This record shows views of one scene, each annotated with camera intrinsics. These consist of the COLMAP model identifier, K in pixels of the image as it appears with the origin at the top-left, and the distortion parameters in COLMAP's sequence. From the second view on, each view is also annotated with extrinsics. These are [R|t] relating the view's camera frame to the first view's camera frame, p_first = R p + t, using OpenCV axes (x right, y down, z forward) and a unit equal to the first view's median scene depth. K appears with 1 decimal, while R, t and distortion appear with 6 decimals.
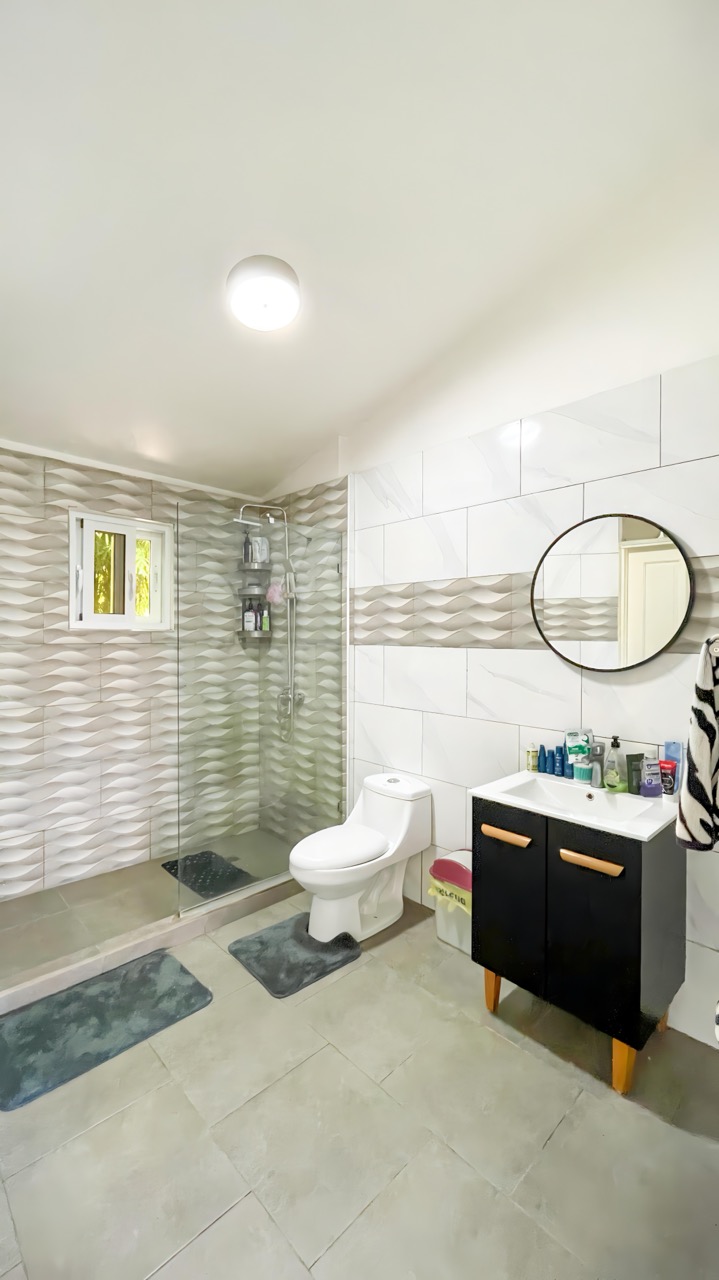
lens RADIAL K [[534.5, 0, 360.5], [0, 534.5, 630.5], [0, 0, 1]] dist [0.000402, 0.000050]
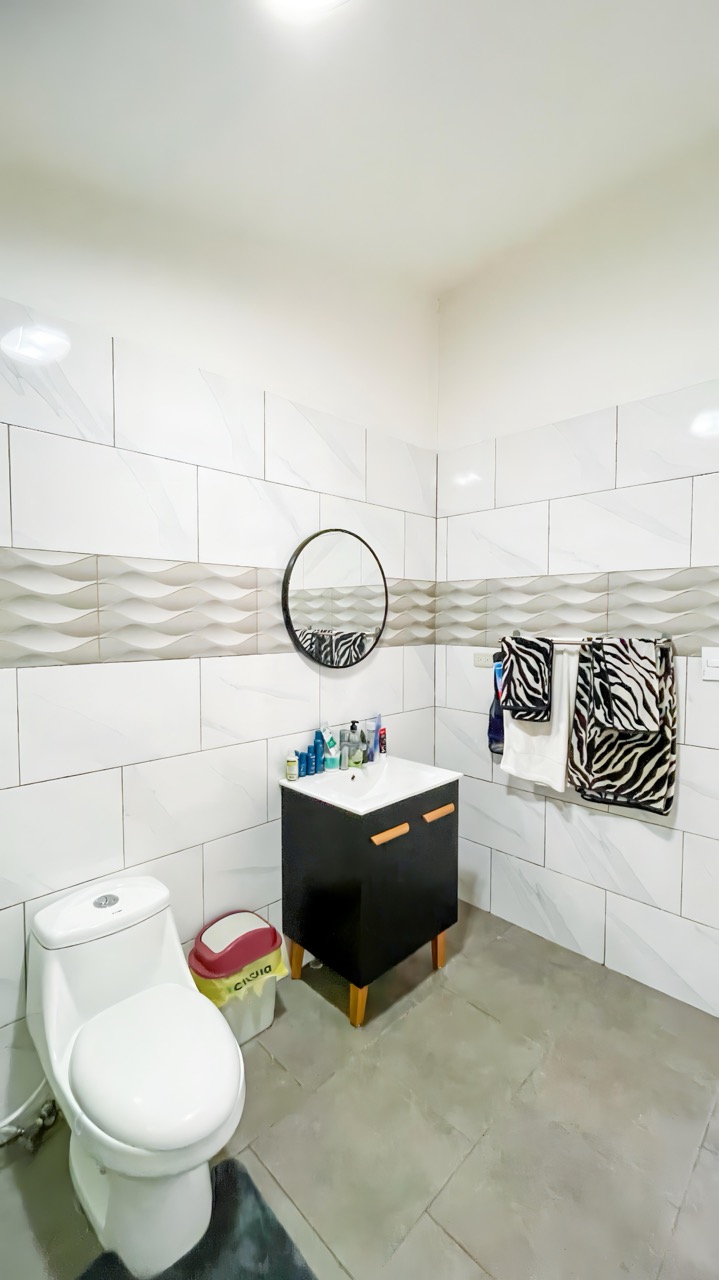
lens RADIAL K [[520.1, 0, 357.5], [0, 520.1, 652.2], [0, 0, 1]] dist [0.000811, 0.000086]
pose [[-0.024677, -0.040420, 0.998878, -0.570543], [0.020577, 0.998950, 0.040931, -0.000348], [-0.999484, 0.021564, -0.023819, 0.866131]]
